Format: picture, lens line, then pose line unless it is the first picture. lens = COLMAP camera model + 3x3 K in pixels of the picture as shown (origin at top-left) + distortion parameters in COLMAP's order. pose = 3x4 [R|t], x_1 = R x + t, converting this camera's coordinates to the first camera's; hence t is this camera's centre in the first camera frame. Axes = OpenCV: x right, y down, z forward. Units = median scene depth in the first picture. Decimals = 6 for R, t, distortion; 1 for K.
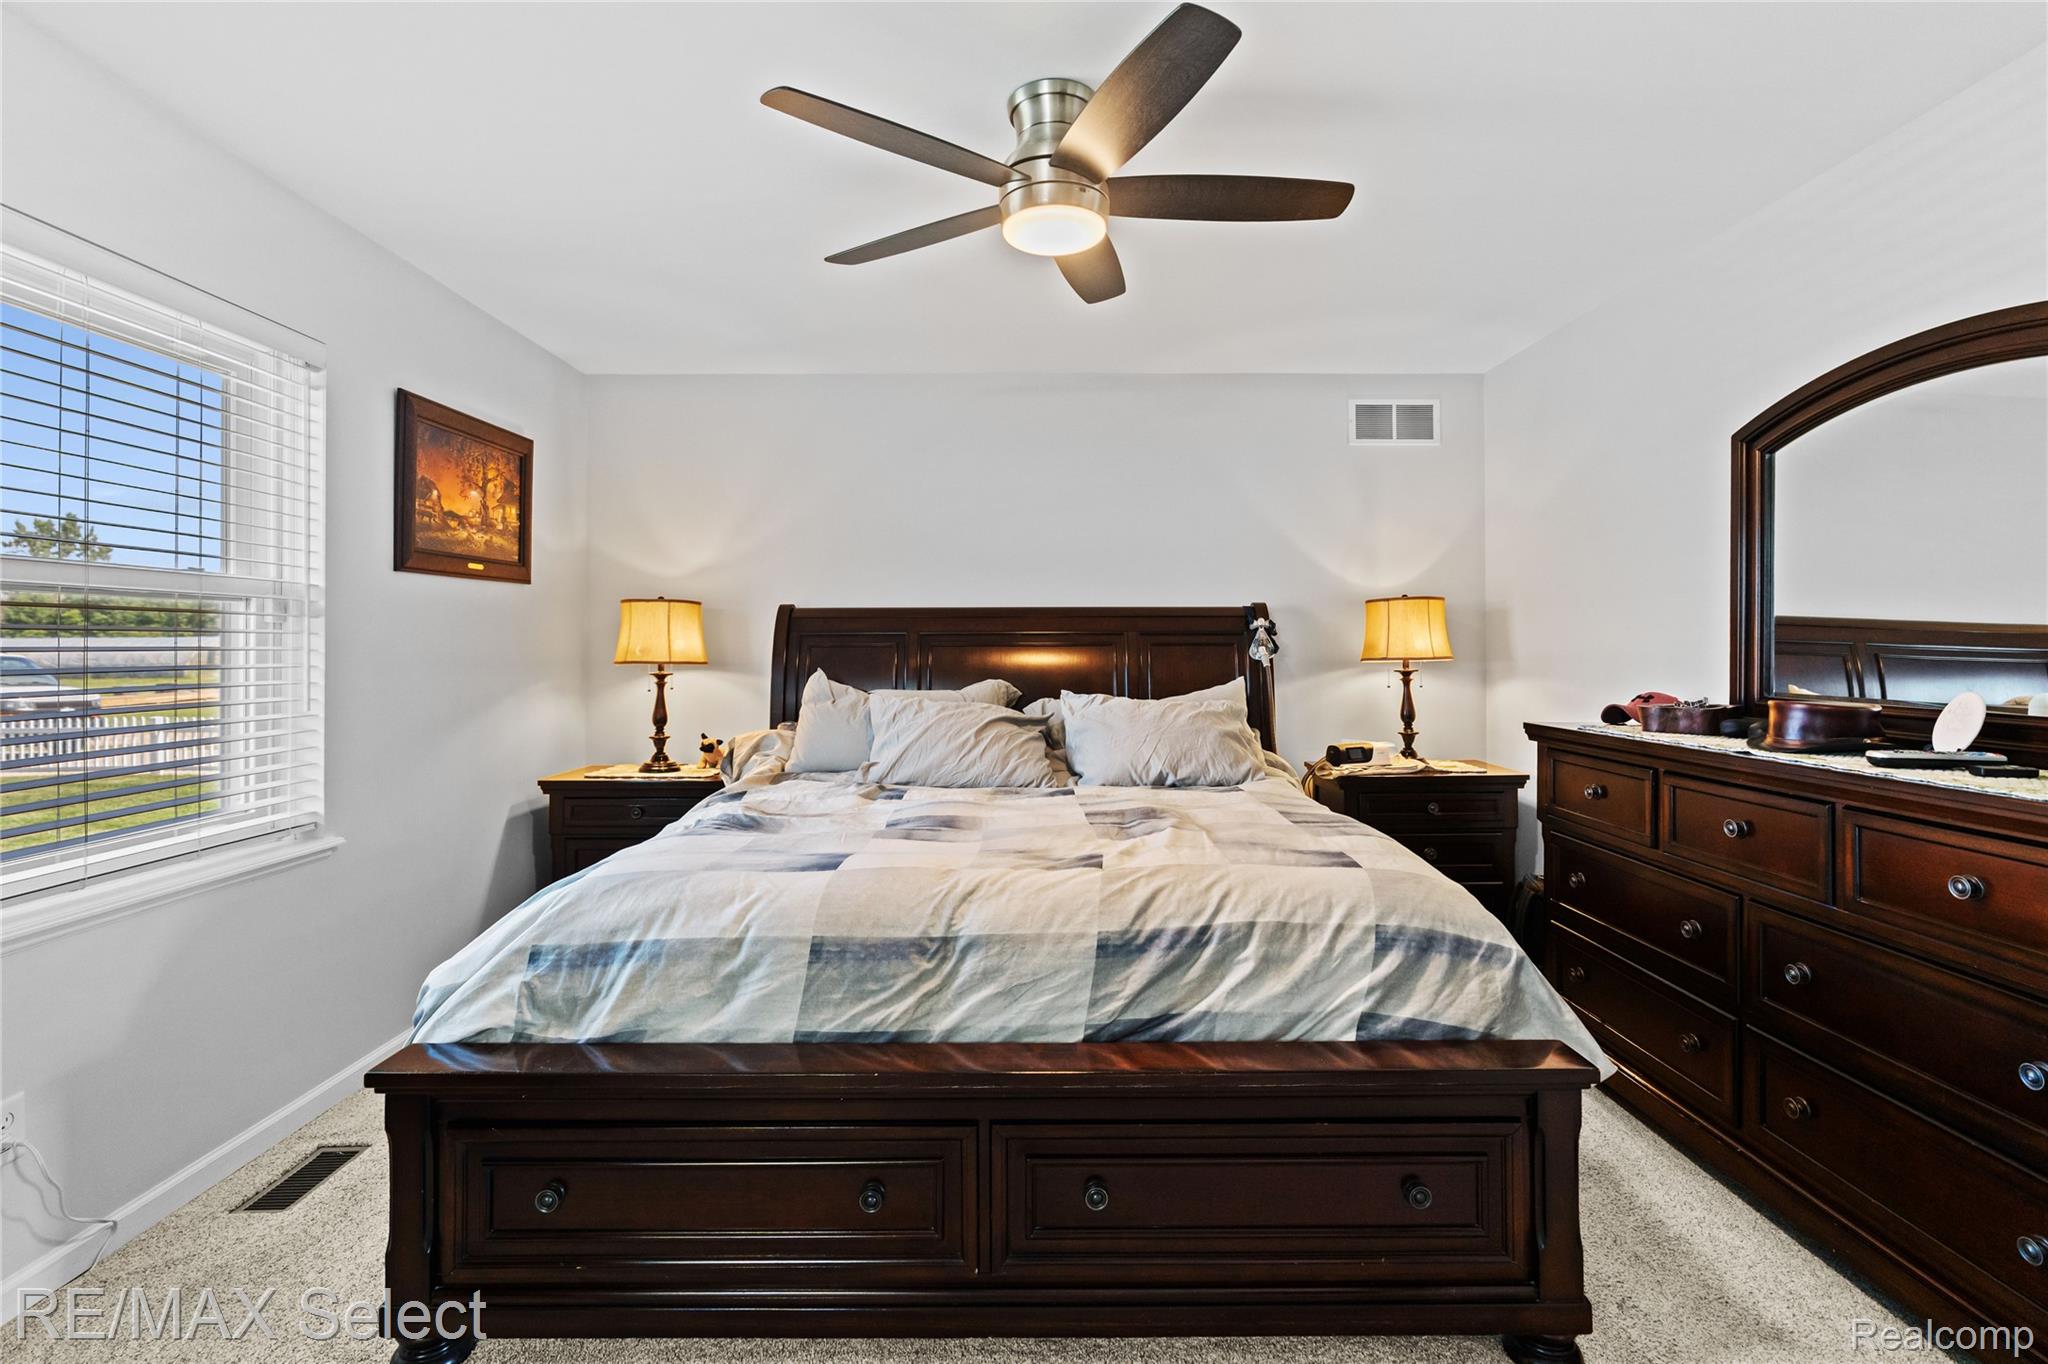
lens RADIAL K [[943.5, 0, 1027.2], [0, 943.5, 635.8], [0, 0, 1]] dist [-0.013370, 0.006282]
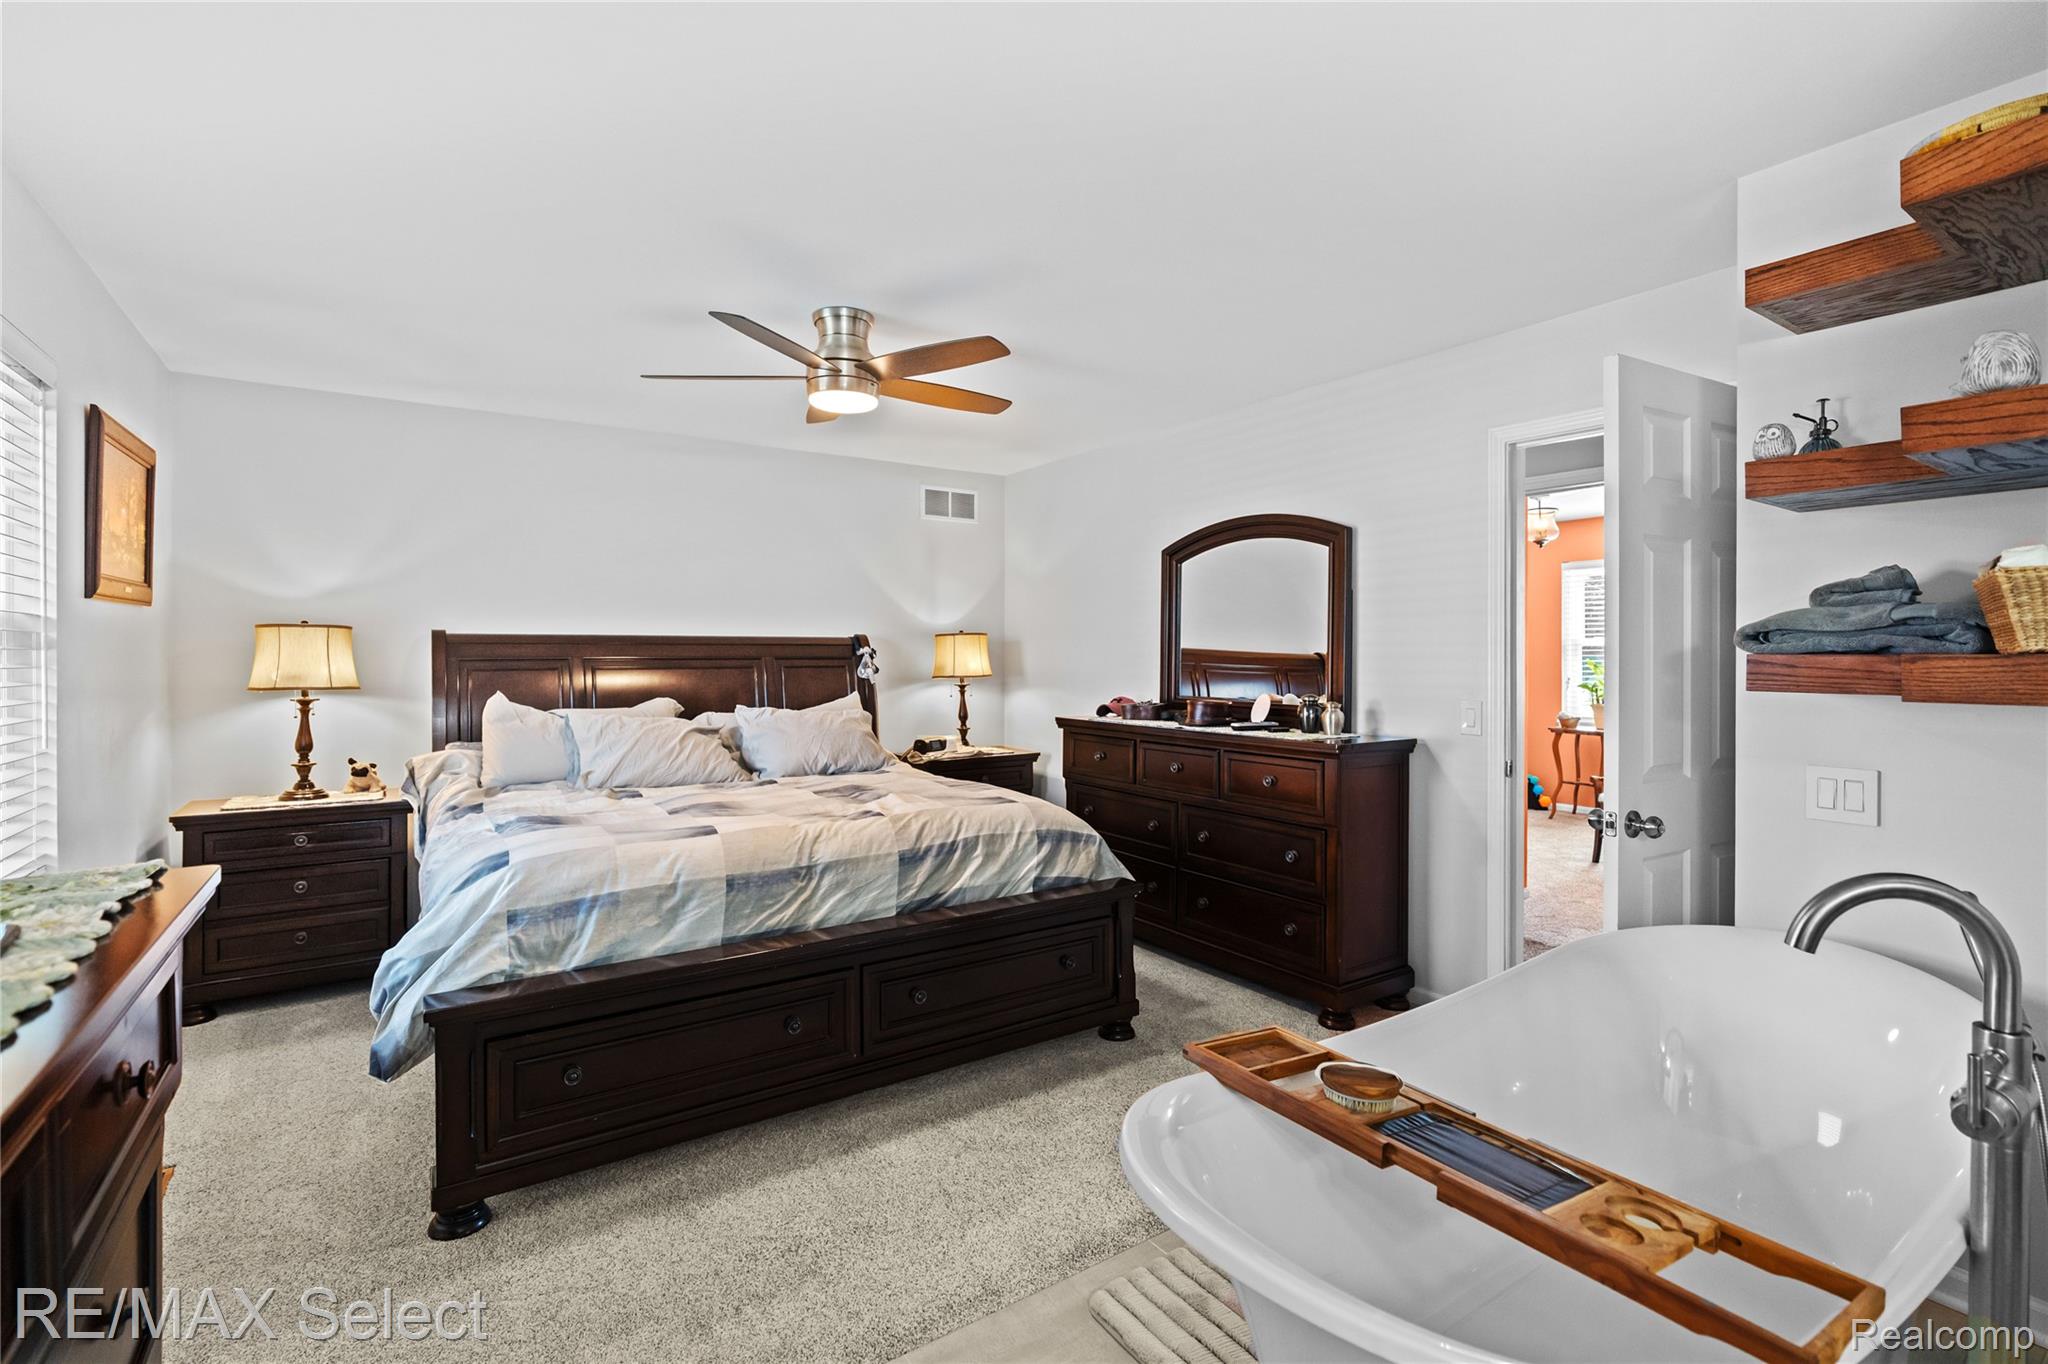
lens RADIAL K [[943.5, 0, 1027.2], [0, 943.5, 635.8], [0, 0, 1]] dist [-0.013370, 0.006282]
pose [[0.832069, 0.012155, 0.554540, -0.601983], [-0.007741, 0.999917, -0.010302, -0.043834], [-0.554619, 0.004279, 0.832094, -0.460444]]
